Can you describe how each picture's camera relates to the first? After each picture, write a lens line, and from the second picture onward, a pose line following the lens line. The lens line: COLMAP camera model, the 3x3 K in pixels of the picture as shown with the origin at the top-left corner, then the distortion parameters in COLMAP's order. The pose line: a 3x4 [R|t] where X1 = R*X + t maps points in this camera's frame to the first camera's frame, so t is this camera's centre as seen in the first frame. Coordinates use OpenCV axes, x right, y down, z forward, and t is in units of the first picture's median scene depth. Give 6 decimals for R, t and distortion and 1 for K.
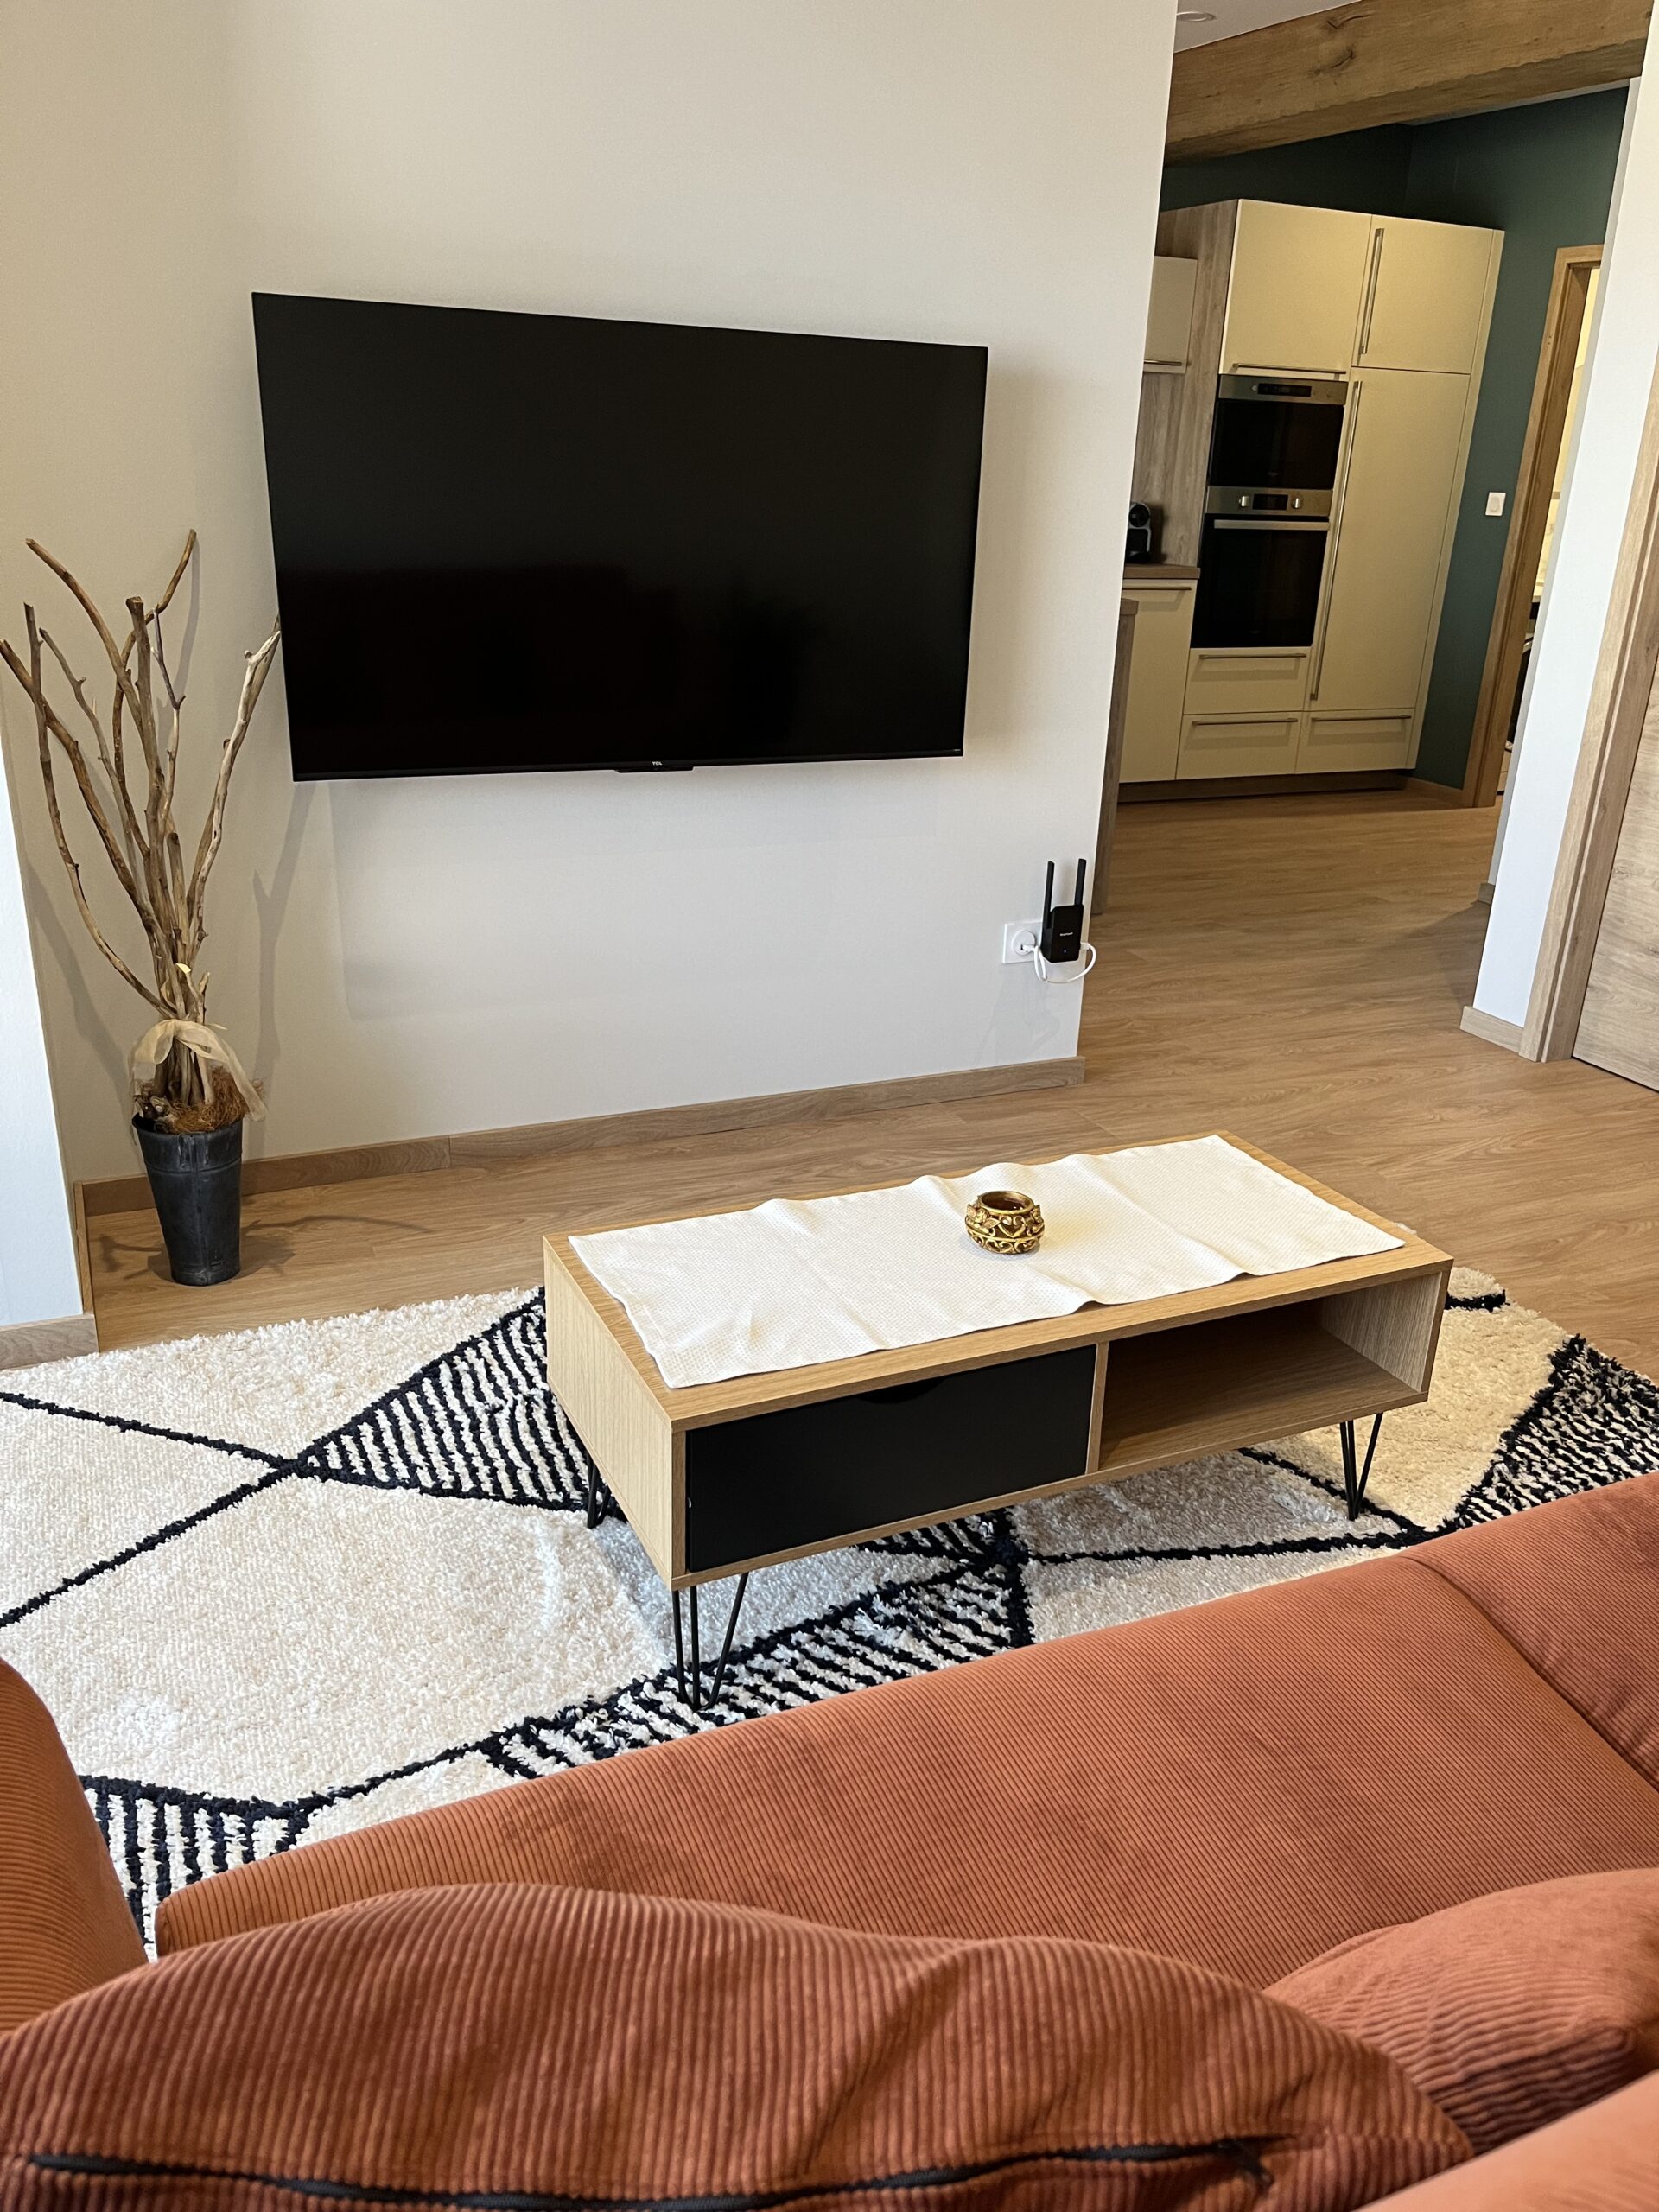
lens RADIAL K [[1678.6, 0, 837.2], [0, 1678.6, 1112.1], [0, 0, 1]] dist [0.060685, -0.092651]
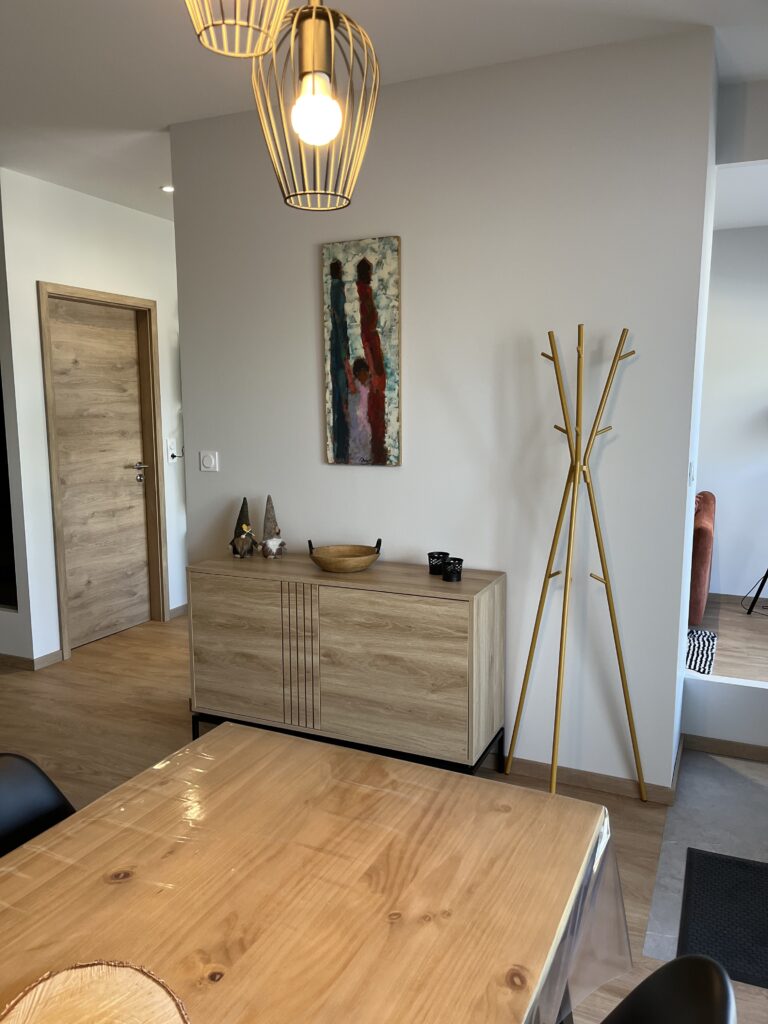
lens RADIAL K [[765.7, 0, 383.1], [0, 765.7, 528.0], [0, 0, 1]] dist [0.060717, -0.089724]
pose [[-0.645978, -0.152450, 0.747978, -0.412178], [0.257806, 0.878713, 0.401746, -0.320551], [-0.718504, 0.452352, -0.528327, 0.724121]]
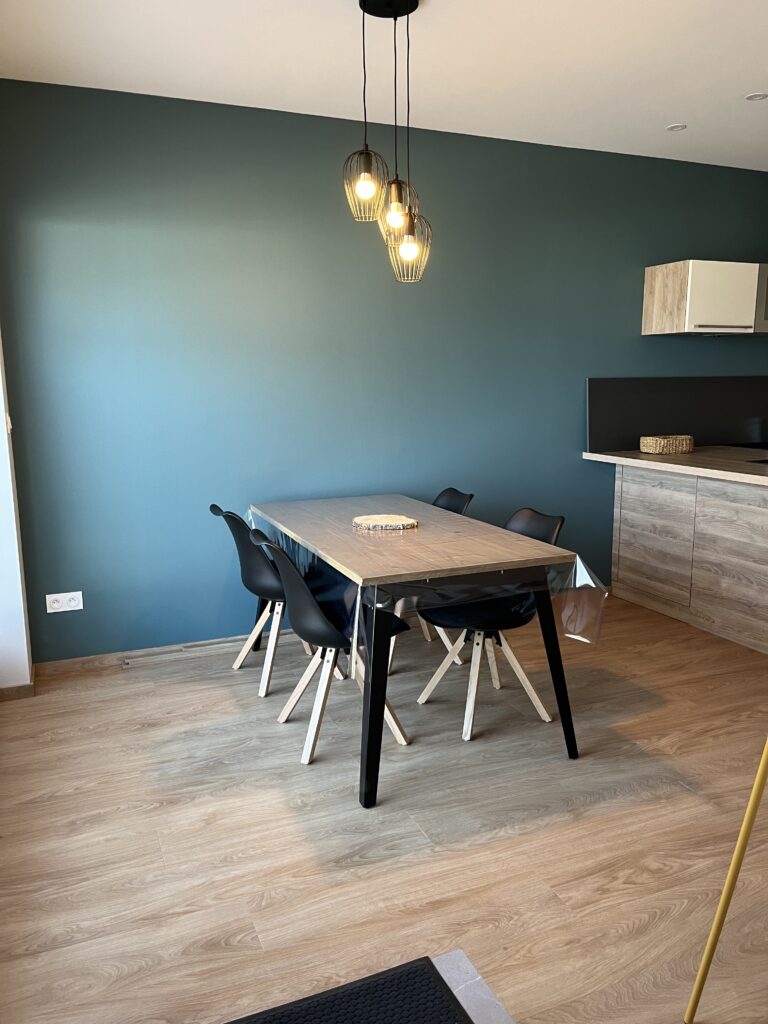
lens RADIAL K [[777.1, 0, 387.6], [0, 777.1, 514.8], [0, 0, 1]] dist [0.060685, -0.092651]
pose [[0.998421, -0.036770, -0.042459, -0.280362], [0.027617, 0.979623, -0.198939, -0.116274], [0.048909, 0.197452, 0.979092, 0.239756]]
